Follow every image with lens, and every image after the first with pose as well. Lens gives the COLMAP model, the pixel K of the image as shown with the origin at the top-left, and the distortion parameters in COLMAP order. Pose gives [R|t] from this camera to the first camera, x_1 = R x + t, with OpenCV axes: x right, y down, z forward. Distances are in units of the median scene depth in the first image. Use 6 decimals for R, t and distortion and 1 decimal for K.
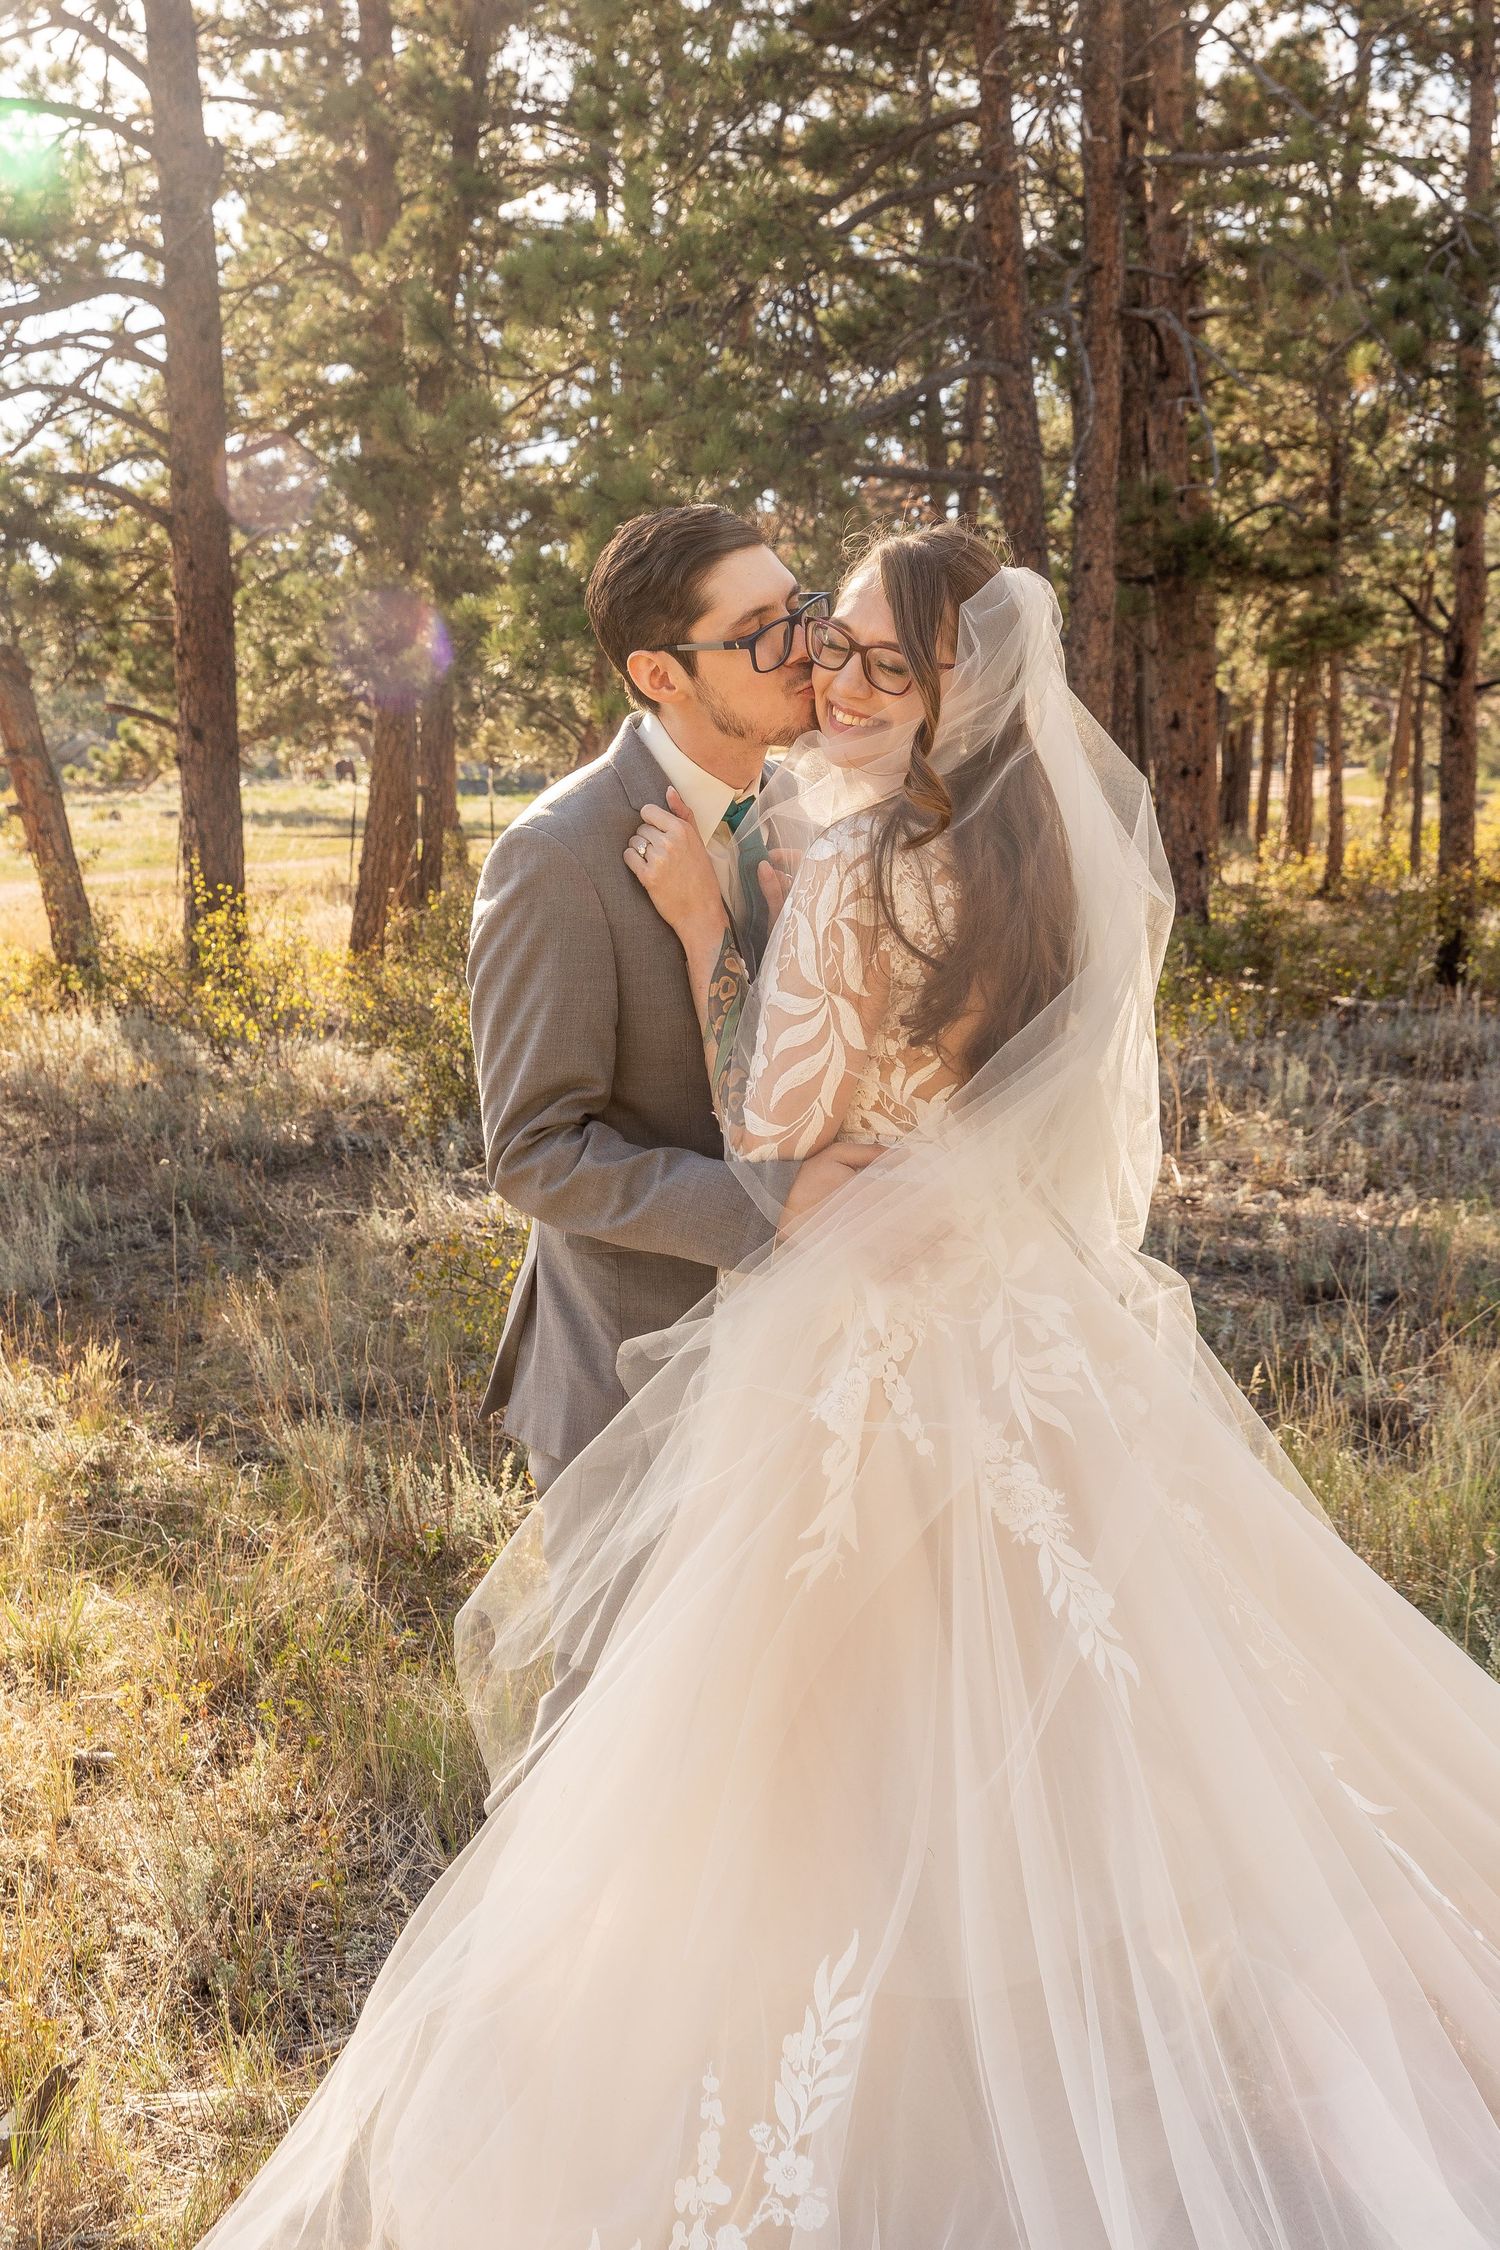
lens RADIAL K [[3223.2, 0, 754.8], [0, 3223.2, 1131.7], [0, 0, 1]] dist [-0.081691, 0.000000]
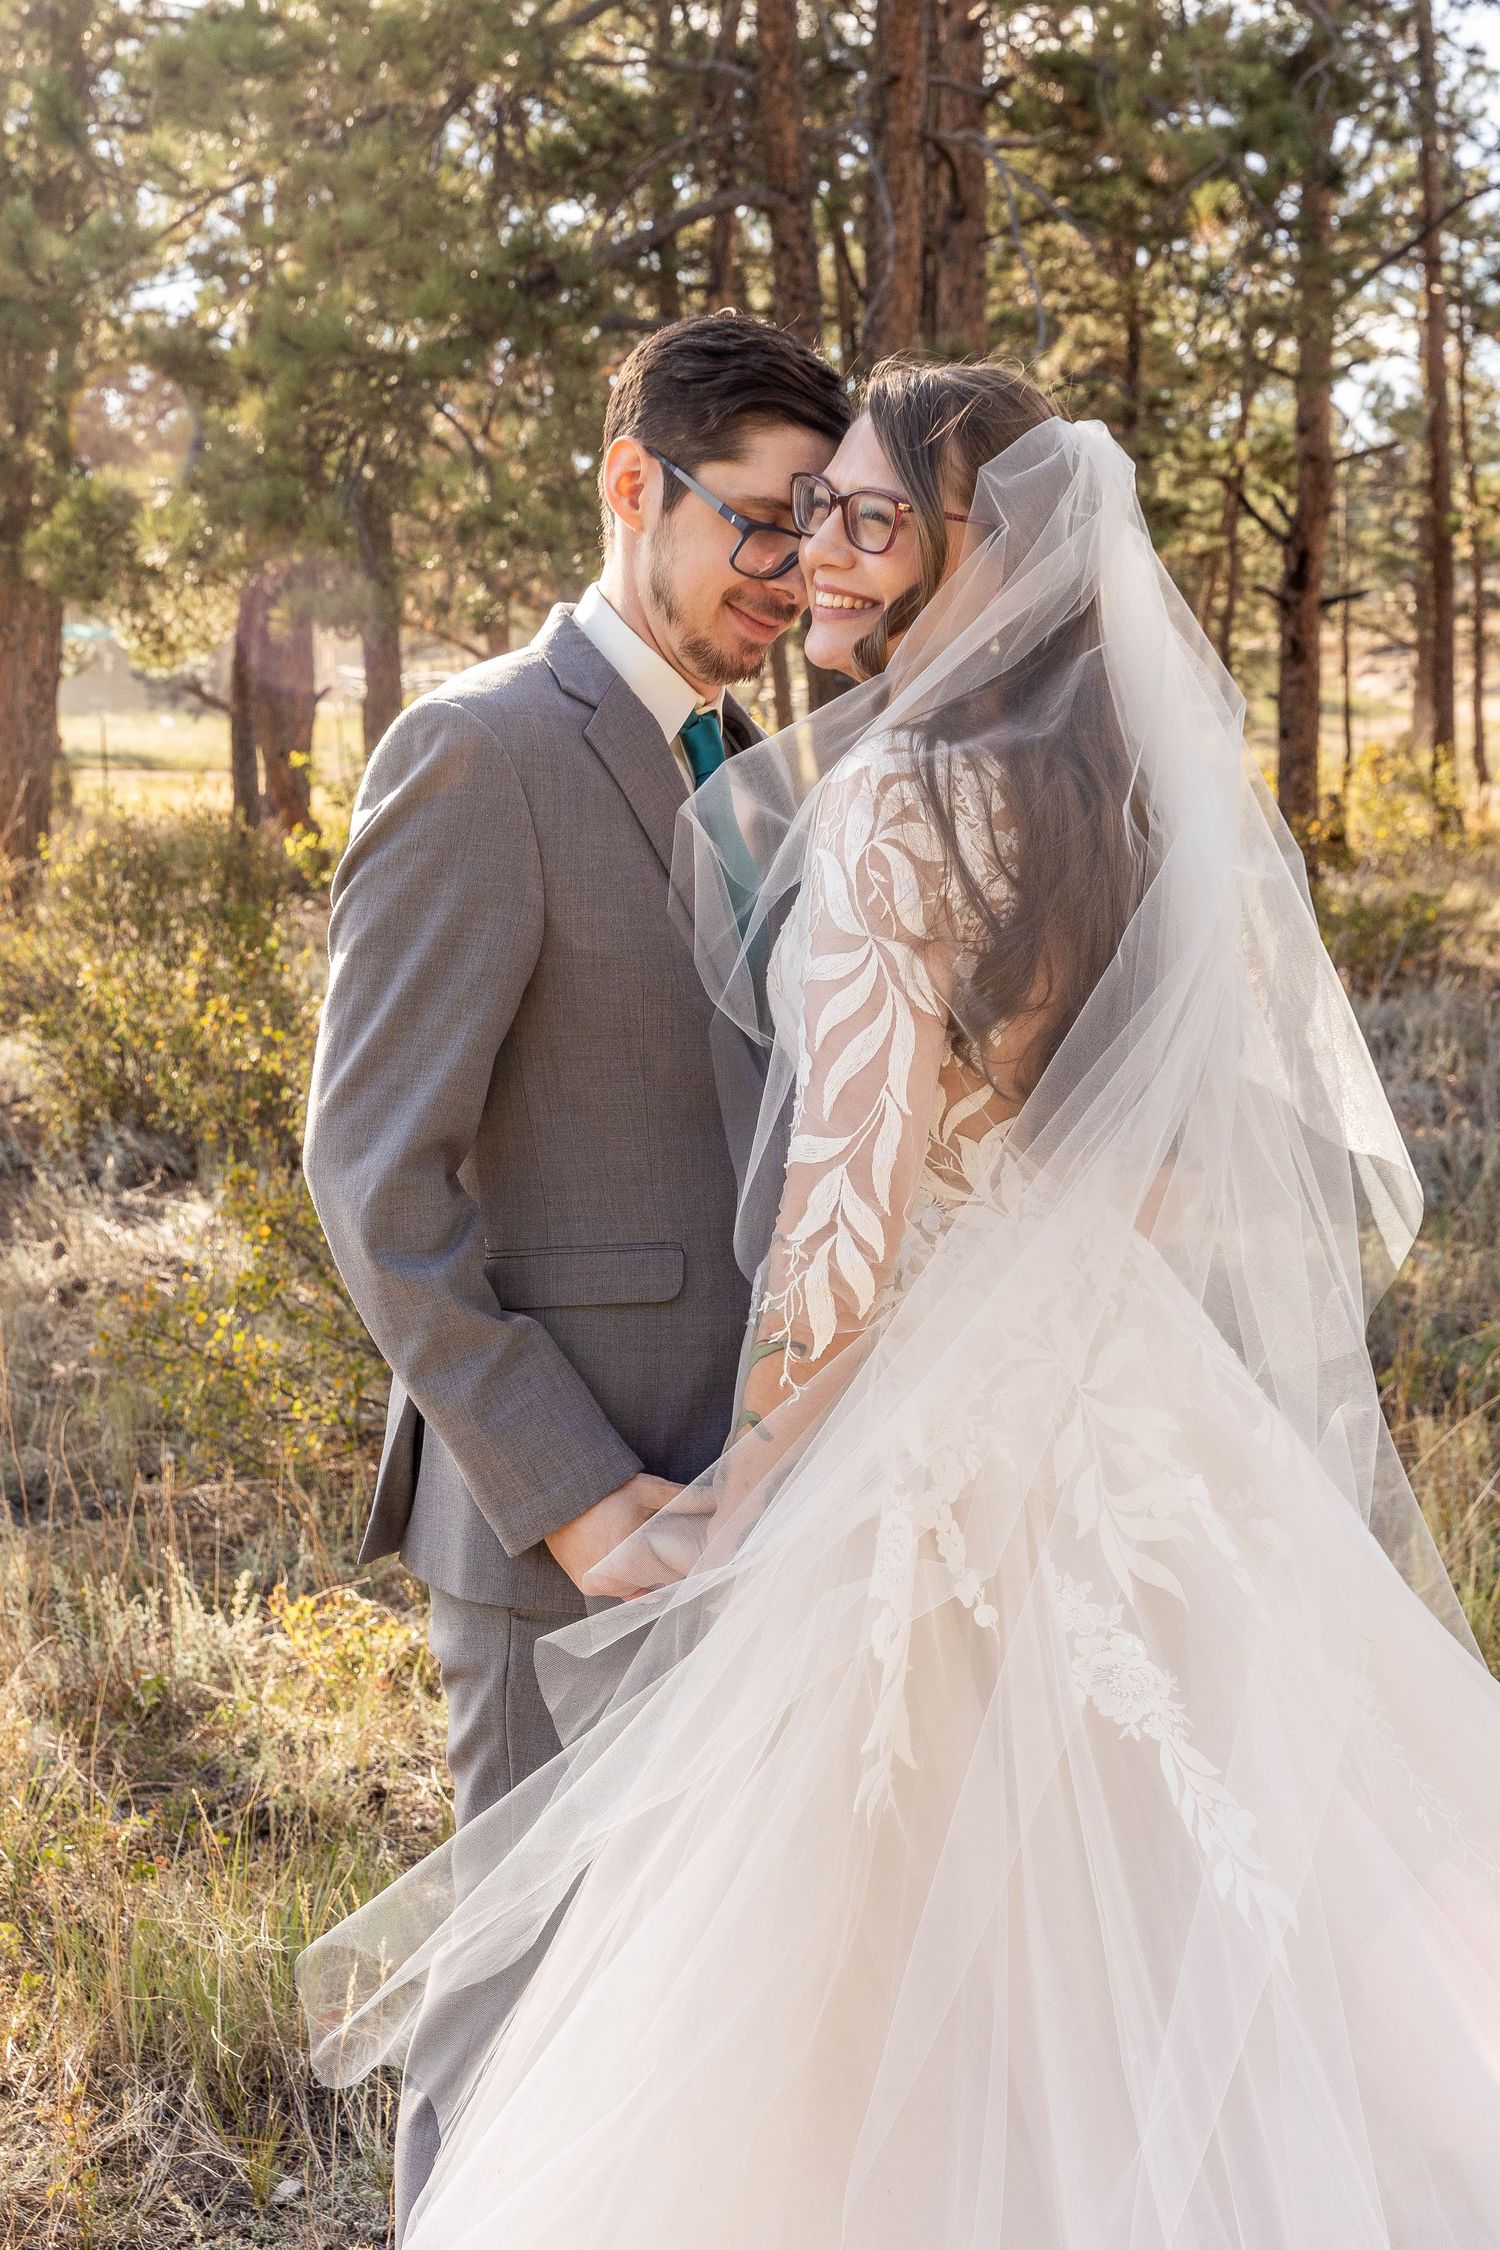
lens RADIAL K [[3596.3, 0, 745.3], [0, 3596.3, 1119.4], [0, 0, 1]] dist [-0.040230, 0.000000]
pose [[0.990730, -0.002359, 0.135827, -0.056226], [0.001649, 0.999984, 0.005335, -0.009668], [-0.135837, -0.005061, 0.990718, 0.100377]]
